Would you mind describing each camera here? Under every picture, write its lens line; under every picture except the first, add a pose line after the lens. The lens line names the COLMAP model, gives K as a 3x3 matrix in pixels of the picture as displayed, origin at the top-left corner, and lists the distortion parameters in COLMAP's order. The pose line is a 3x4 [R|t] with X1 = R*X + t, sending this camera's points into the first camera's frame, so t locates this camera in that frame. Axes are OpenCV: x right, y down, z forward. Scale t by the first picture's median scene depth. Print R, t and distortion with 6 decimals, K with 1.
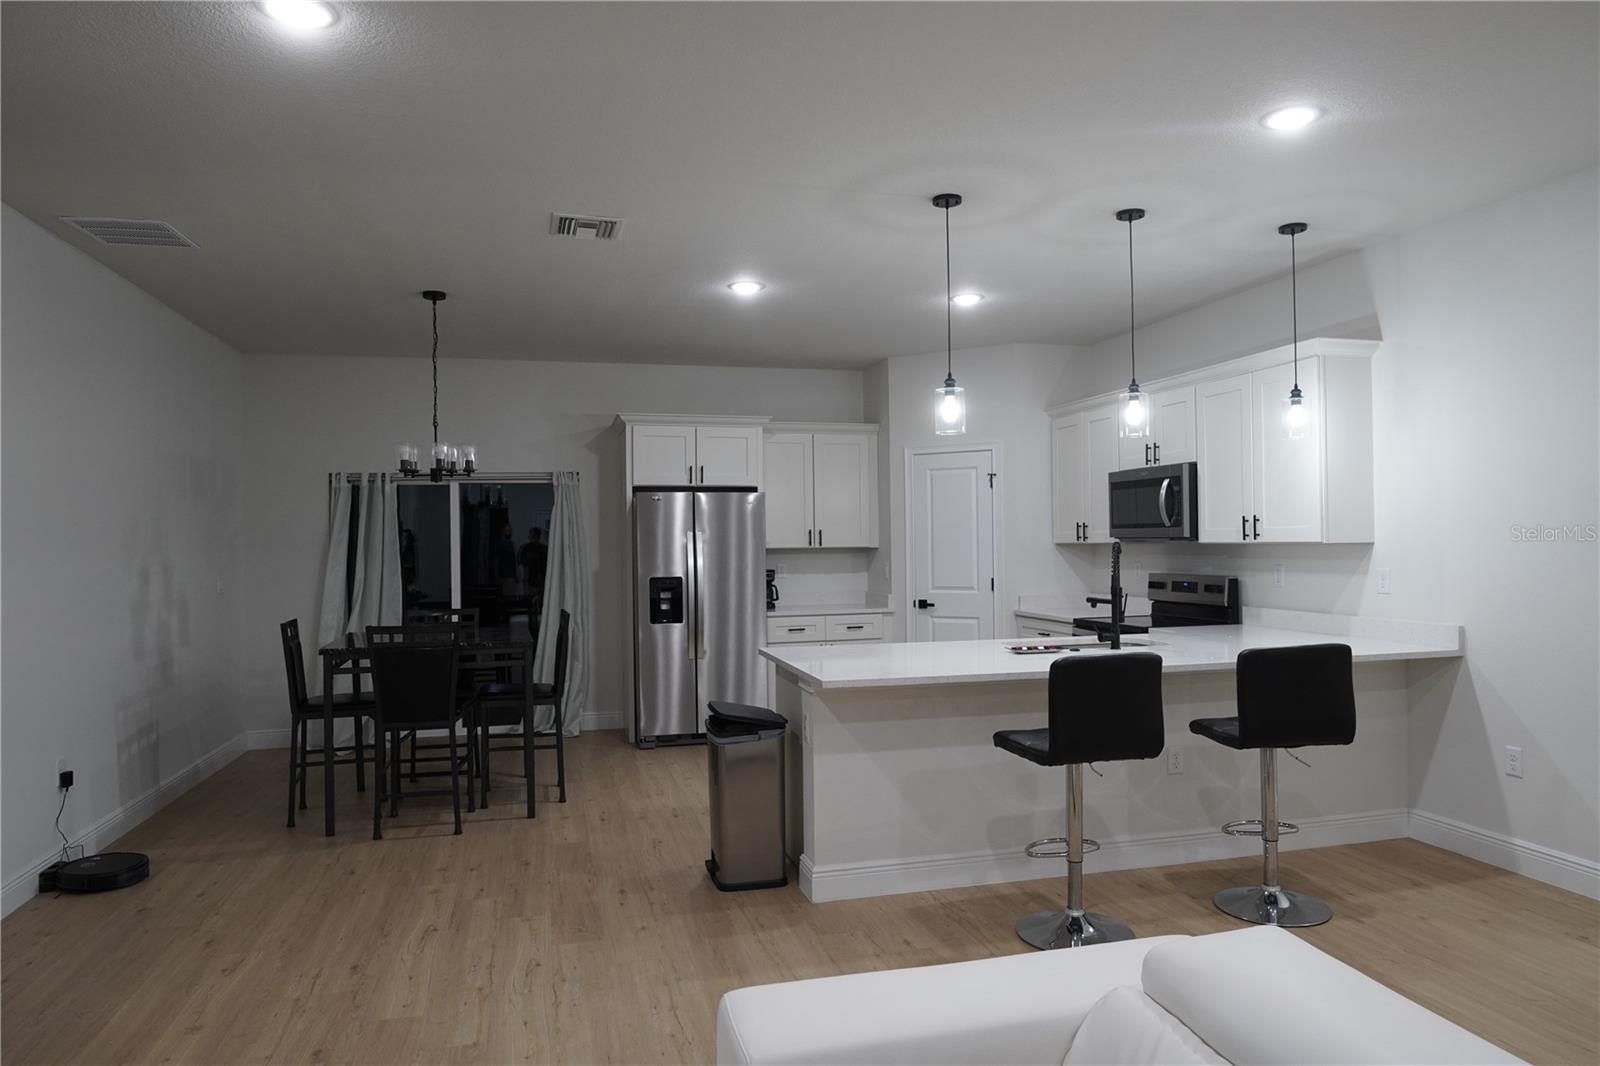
lens RADIAL K [[988.6, 0, 802.1], [0, 988.6, 538.1], [0, 0, 1]] dist [-0.029044, 0.001112]
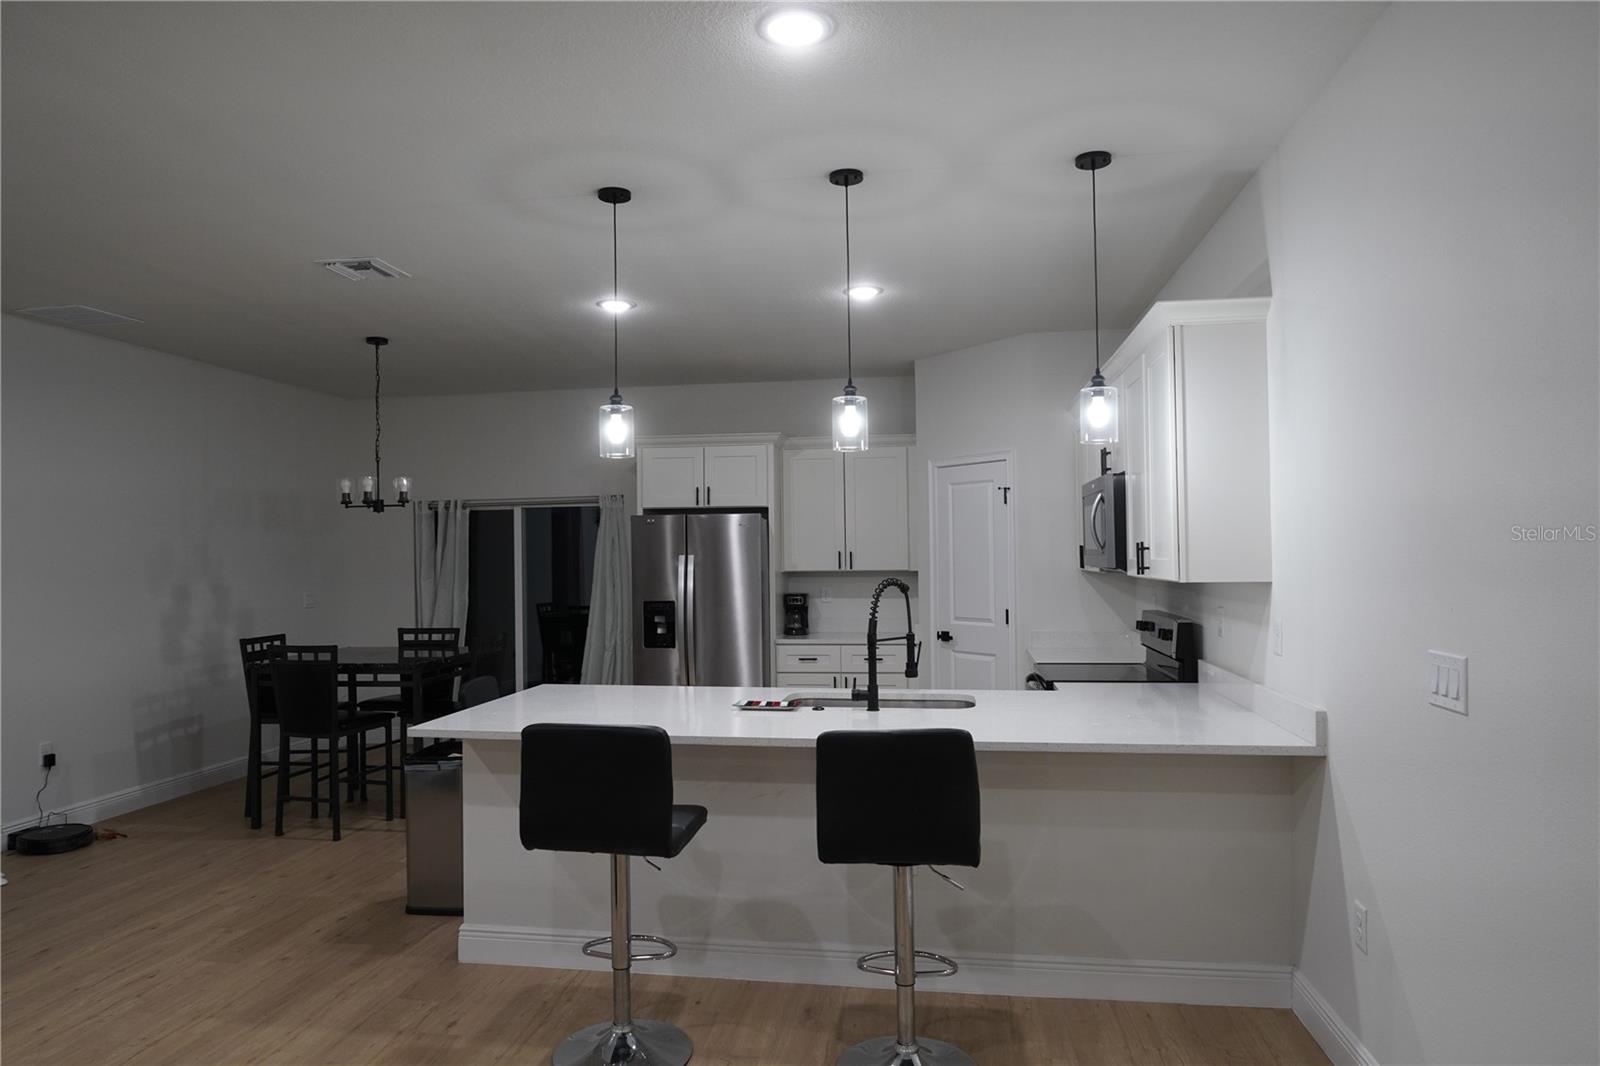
lens RADIAL K [[988.6, 0, 802.1], [0, 988.6, 538.1], [0, 0, 1]] dist [-0.029044, 0.001112]
pose [[0.918867, -0.004078, -0.394546, 0.412876], [0.000814, 0.999964, -0.008440, -0.016094], [0.394567, 0.007434, 0.918837, 0.159790]]
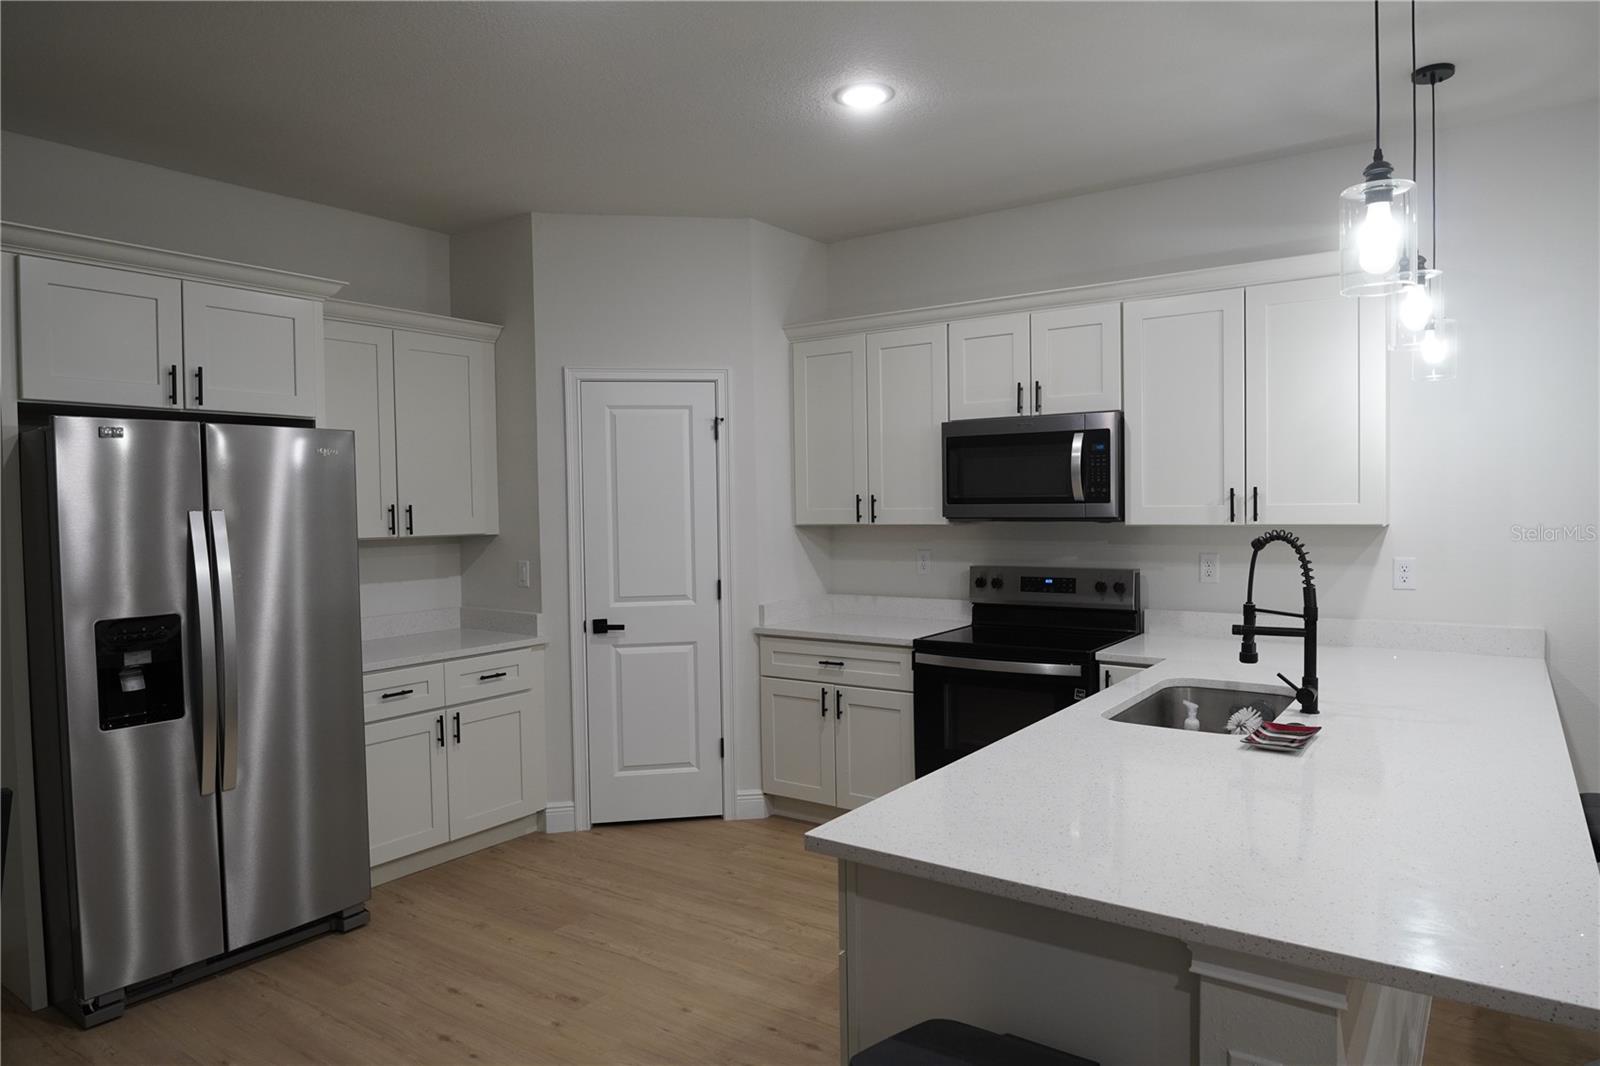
lens RADIAL K [[988.6, 0, 802.1], [0, 988.6, 538.1], [0, 0, 1]] dist [-0.029044, 0.001112]
pose [[0.766577, -0.021781, 0.641782, -0.202622], [0.003212, 0.999542, 0.030086, -0.006998], [-0.642144, -0.021001, 0.766296, 0.526579]]
